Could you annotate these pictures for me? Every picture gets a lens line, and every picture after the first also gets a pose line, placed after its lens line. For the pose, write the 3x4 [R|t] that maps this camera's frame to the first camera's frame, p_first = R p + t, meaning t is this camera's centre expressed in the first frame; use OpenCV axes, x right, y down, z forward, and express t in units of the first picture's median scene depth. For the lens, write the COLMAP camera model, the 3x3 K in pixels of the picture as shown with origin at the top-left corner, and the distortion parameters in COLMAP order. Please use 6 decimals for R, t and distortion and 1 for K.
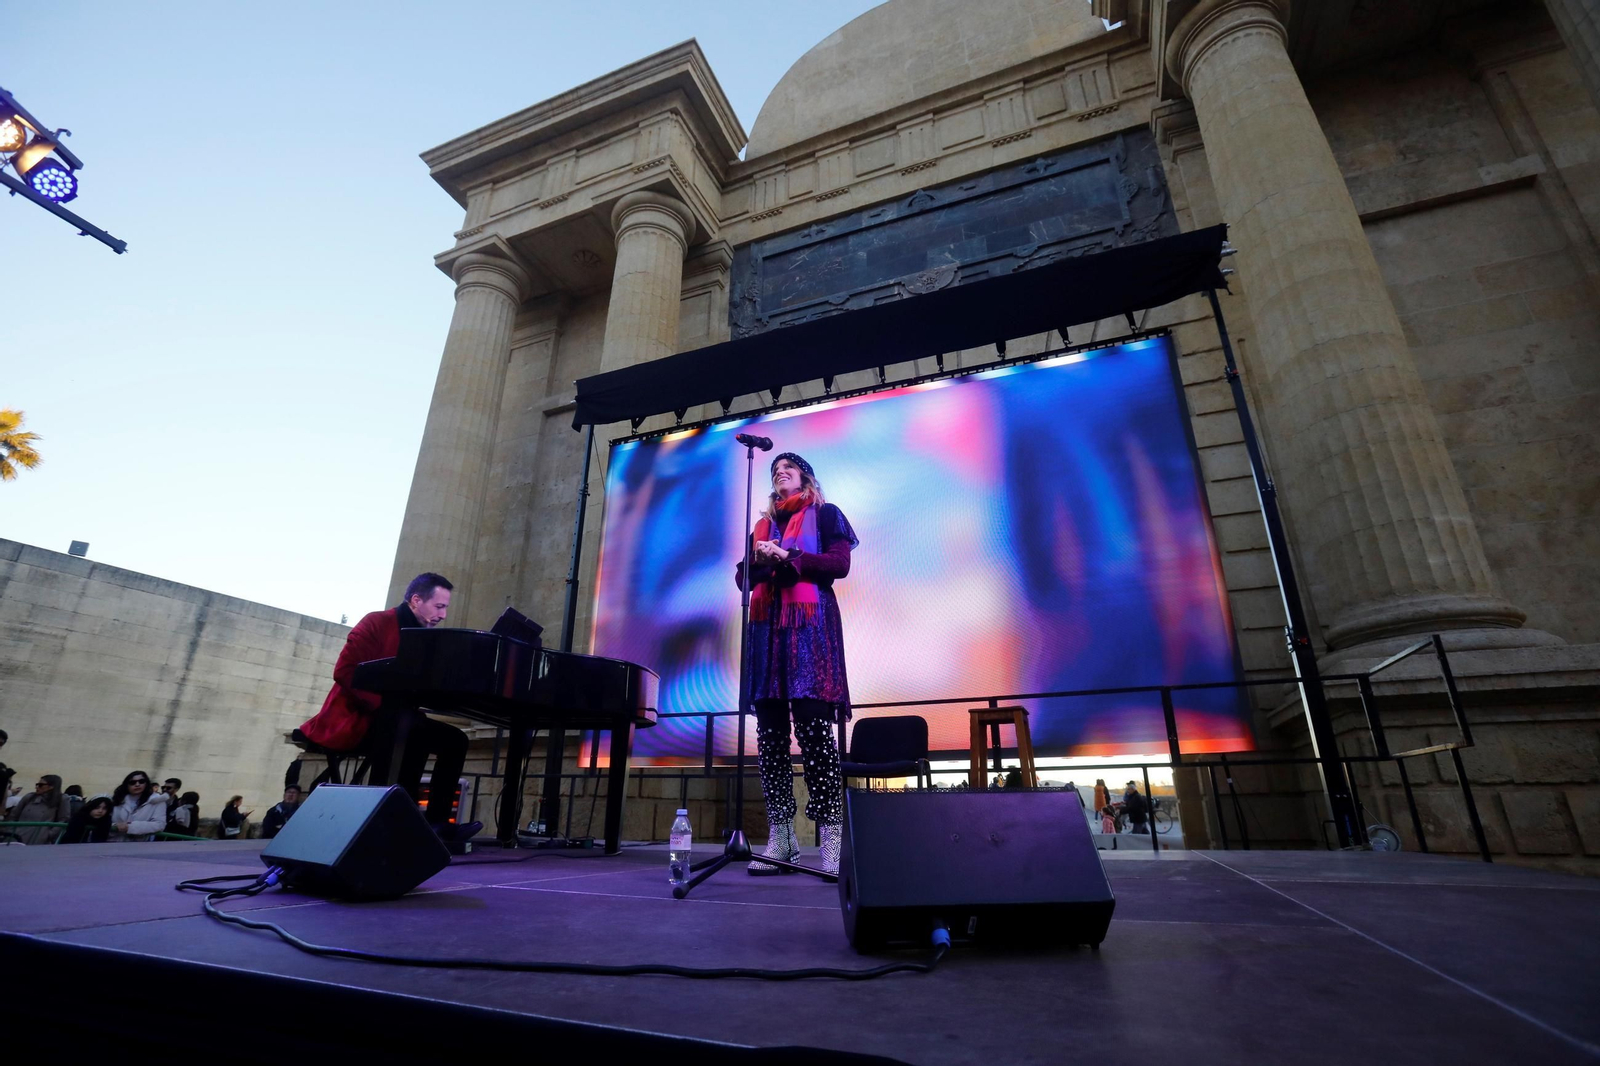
lens RADIAL K [[732.0, 0, 798.0], [0, 732.0, 528.2], [0, 0, 1]] dist [-0.072016, 0.028194]
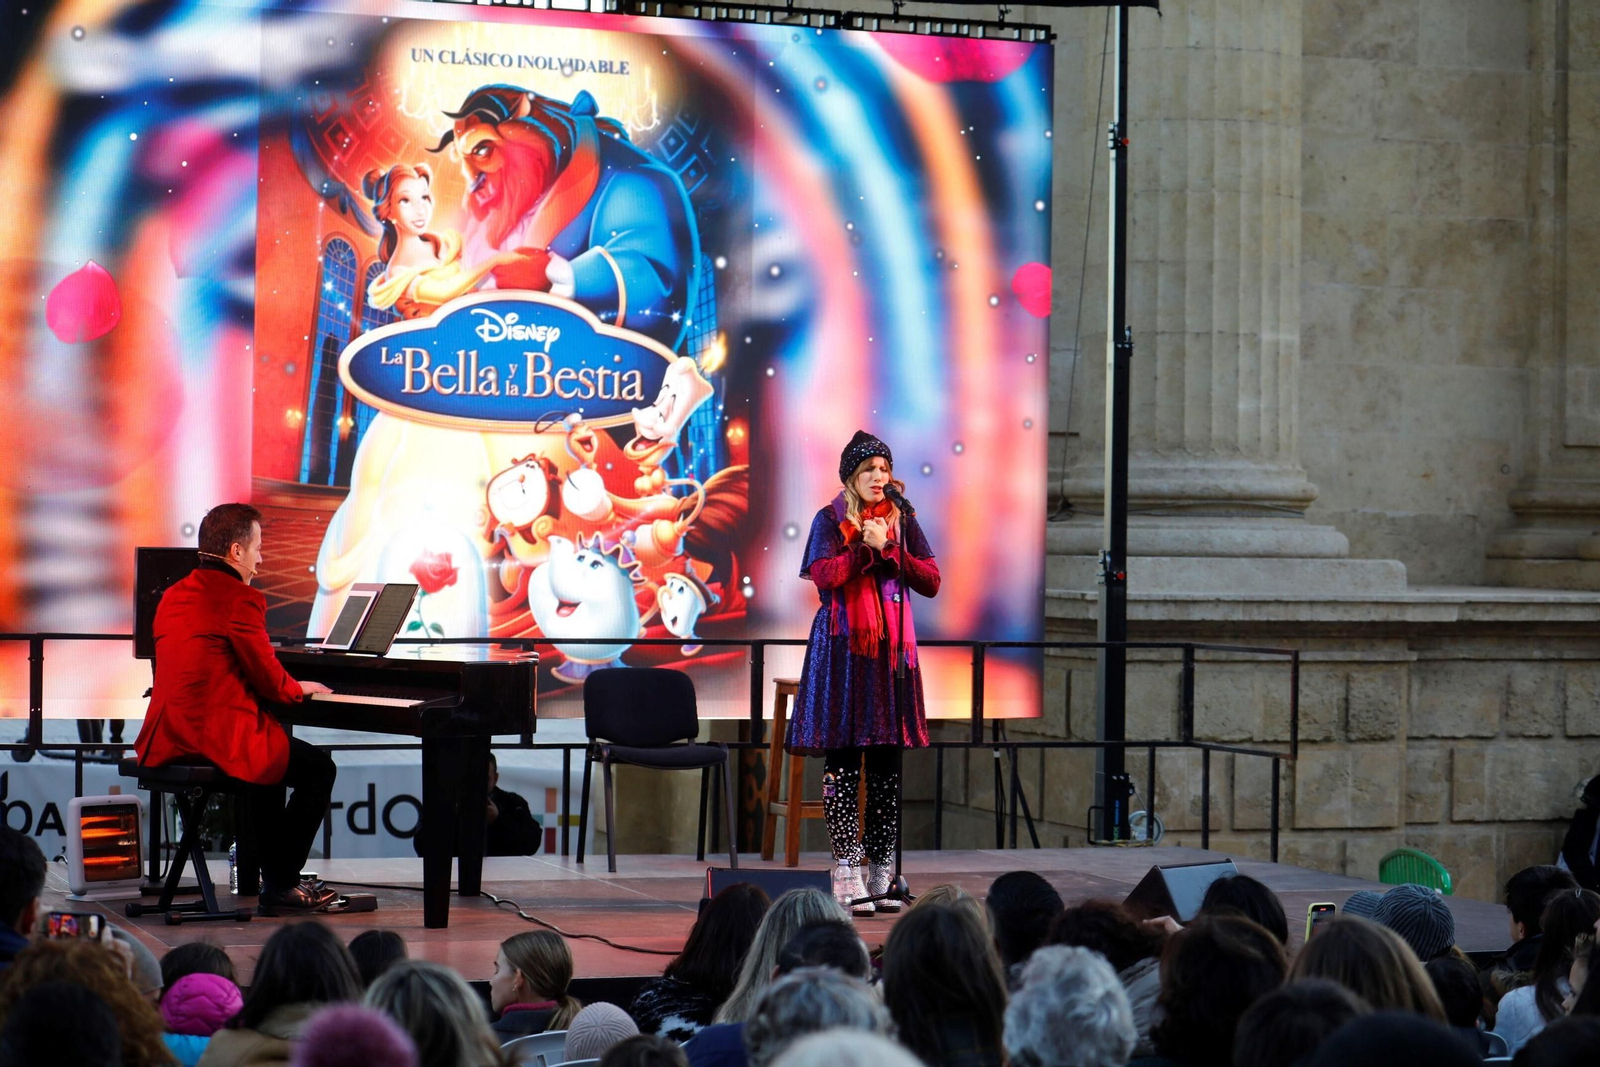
lens RADIAL K [[3729.4, 0, 800.0], [0, 3729.4, 533.5], [0, 0, 1]] dist [-0.205515, 0.009923]
pose [[0.740259, 0.010254, 0.672244, -1.393942], [-0.257909, 0.927719, 0.269853, -0.548637], [-0.620886, -0.373139, 0.689396, -0.937473]]
